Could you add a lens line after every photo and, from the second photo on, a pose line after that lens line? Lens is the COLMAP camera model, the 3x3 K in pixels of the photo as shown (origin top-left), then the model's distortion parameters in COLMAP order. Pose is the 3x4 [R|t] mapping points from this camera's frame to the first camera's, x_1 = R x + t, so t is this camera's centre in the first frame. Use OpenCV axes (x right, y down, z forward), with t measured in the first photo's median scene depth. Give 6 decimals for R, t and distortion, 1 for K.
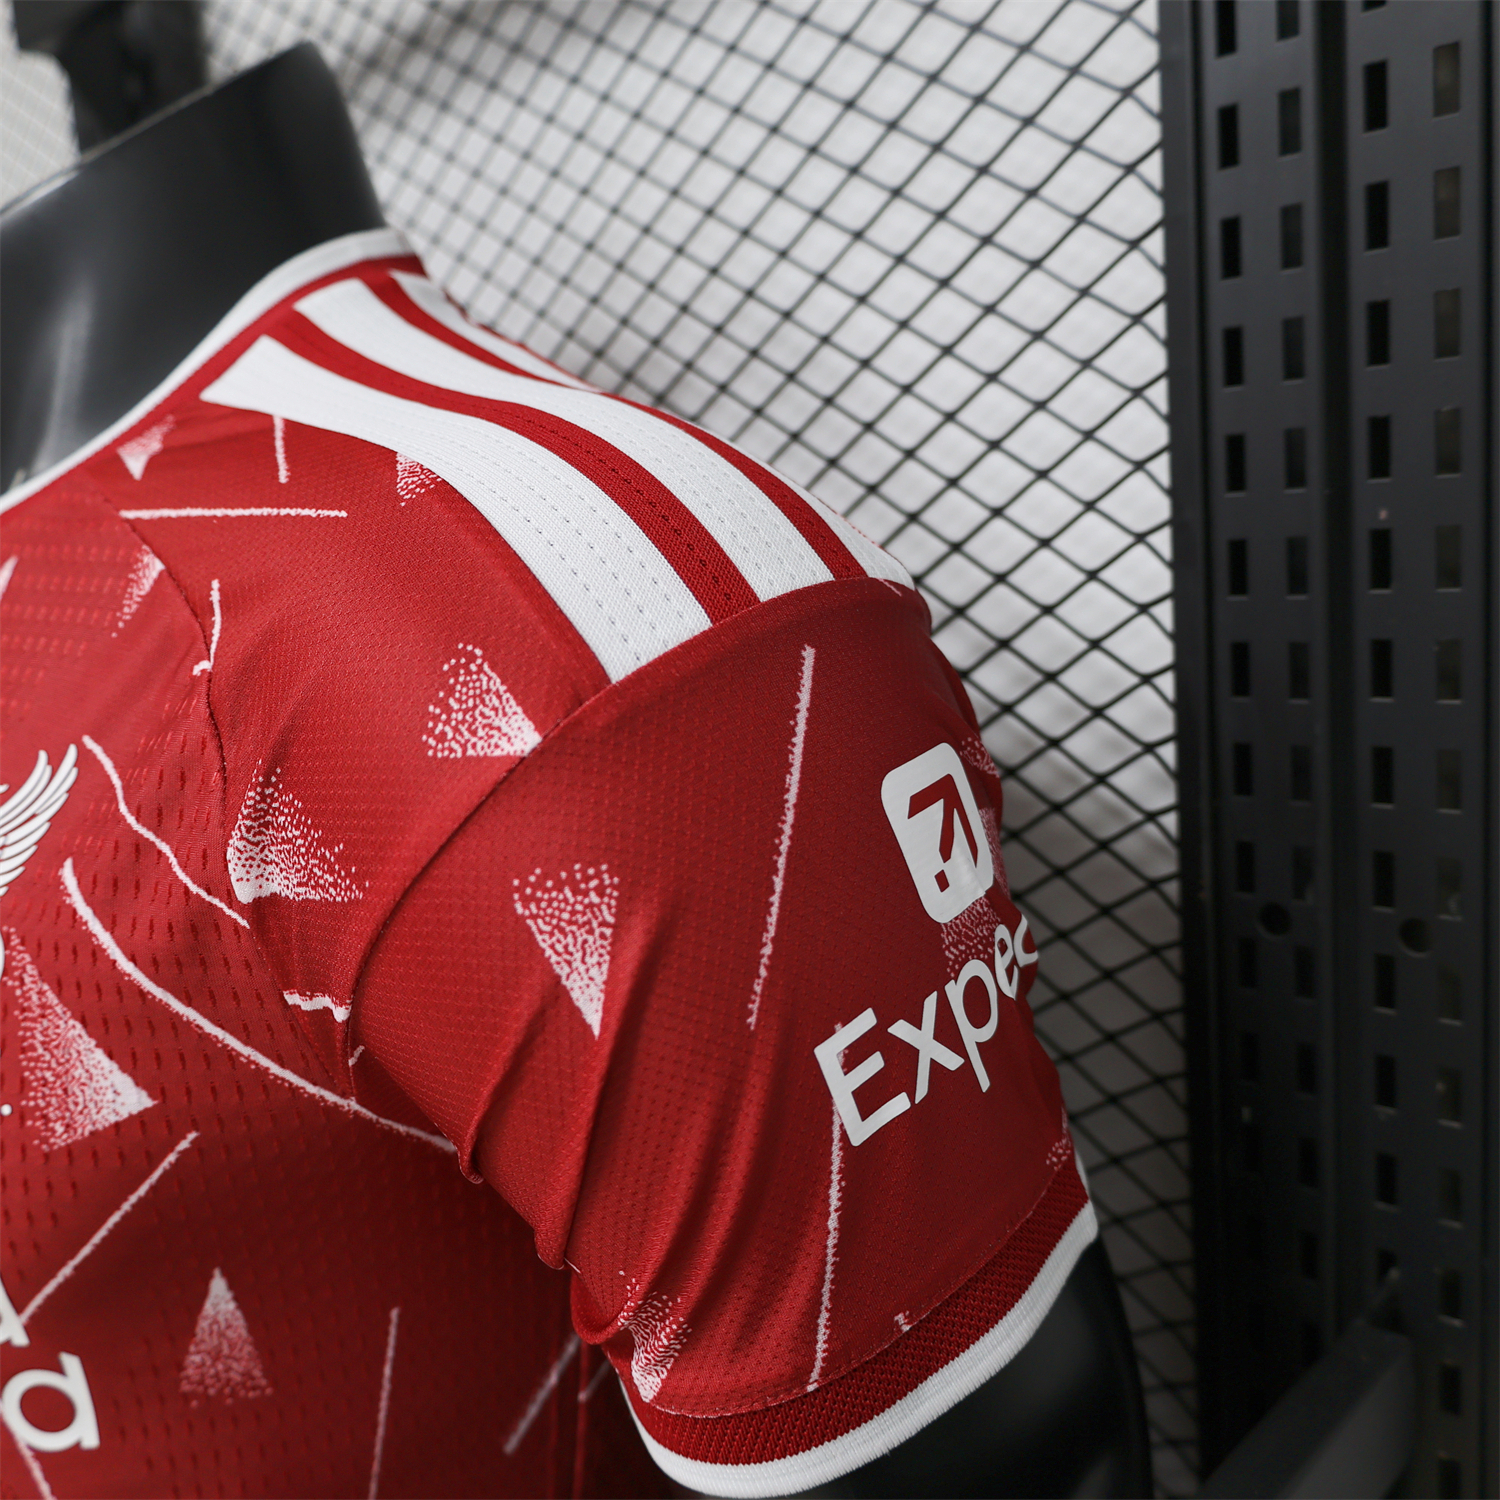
lens RADIAL K [[1385.9, 0, 870.3], [0, 1385.9, 697.2], [0, 0, 1]] dist [-0.009471, 0.011646]
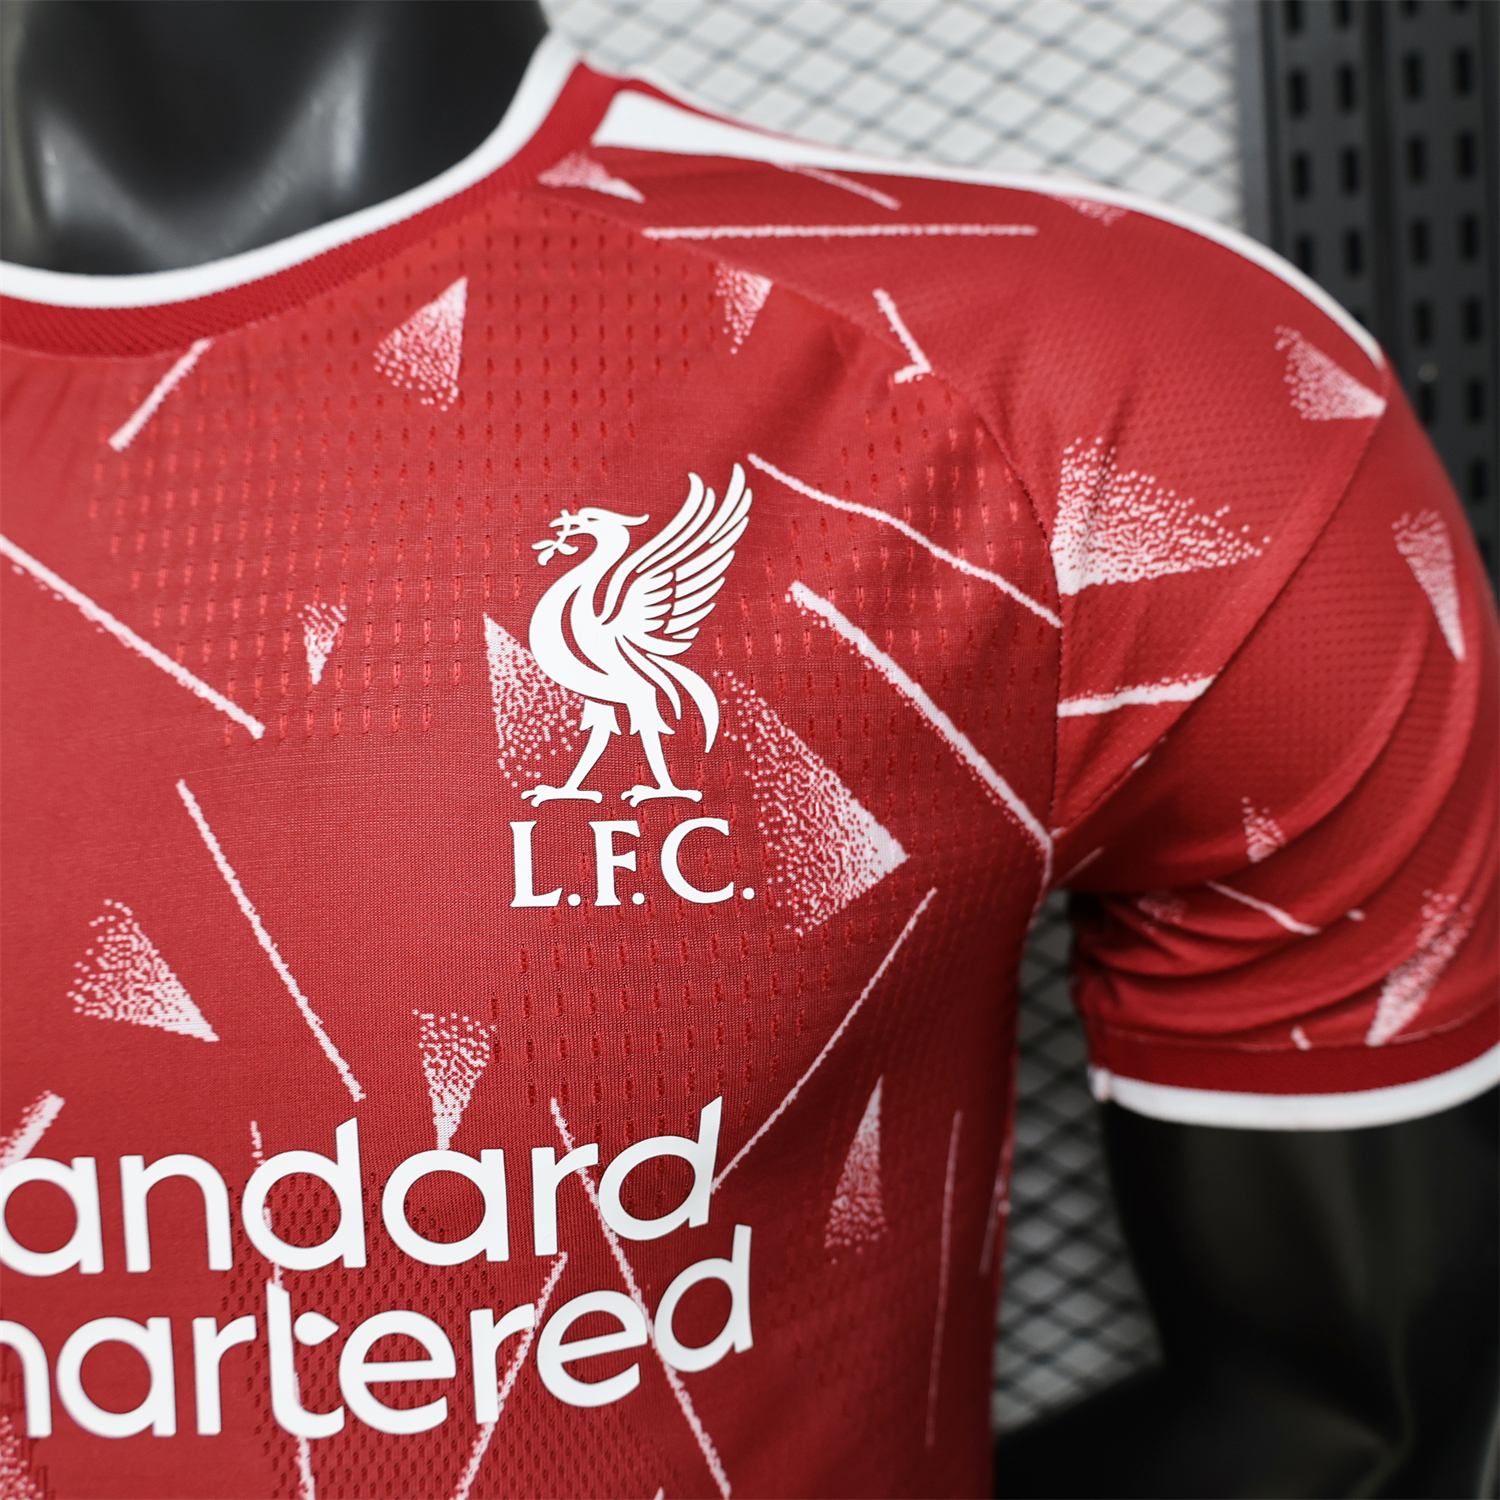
lens RADIAL K [[1372.2, 0, 715.9], [0, 1372.2, 701.0], [0, 0, 1]] dist [-0.025545, 0.018168]
pose [[0.823240, -0.041510, 0.566174, -1.100059], [0.102017, 0.991905, -0.075614, 0.247750], [-0.558452, 0.120007, 0.820811, 0.342794]]
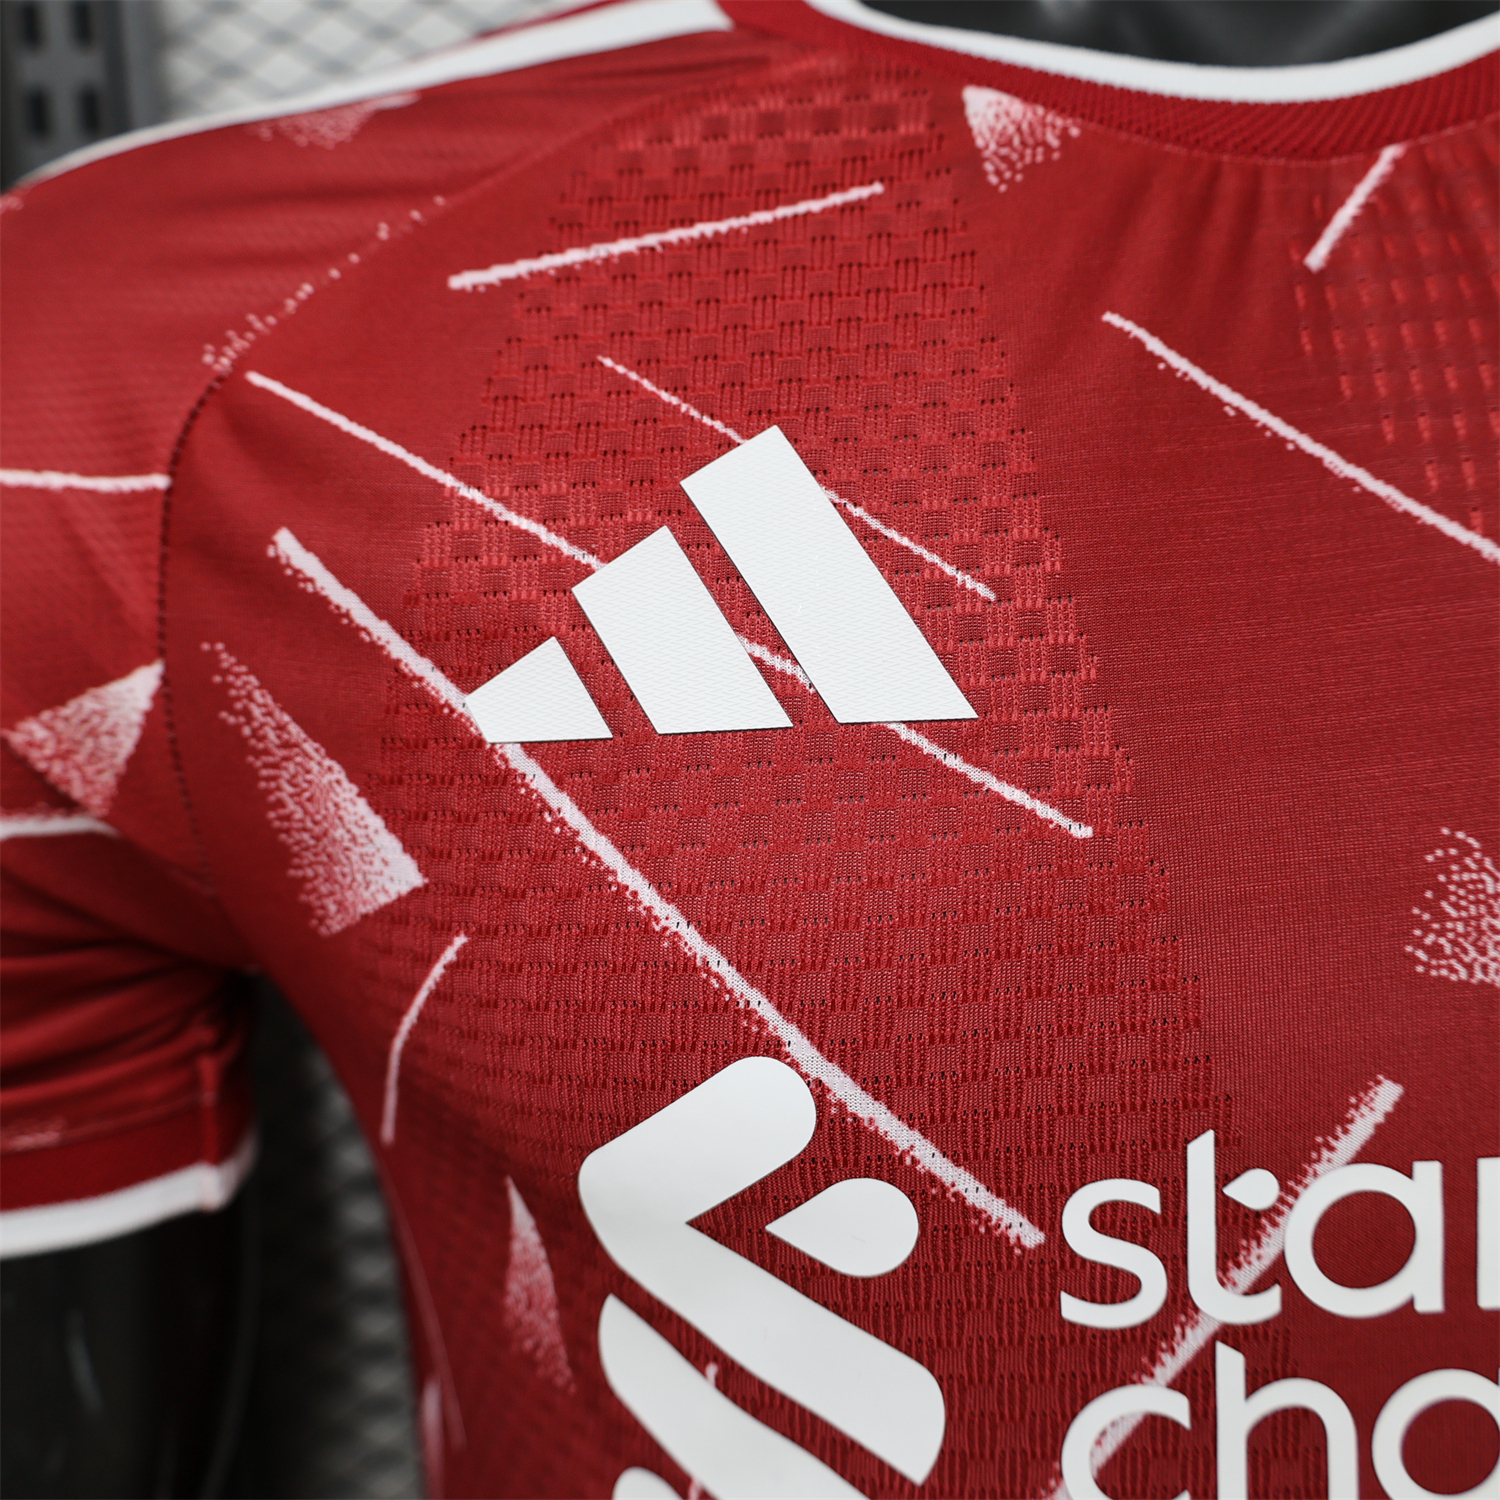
lens RADIAL K [[1351.6, 0, 750.0], [0, 1351.6, 750.0], [0, 0, 1]] dist [0.002043, 0.010096]
pose [[0.750975, -0.022179, 0.659958, -1.594961], [0.083631, 0.994582, -0.061741, 0.242765], [-0.655013, 0.101559, 0.748761, 0.966667]]
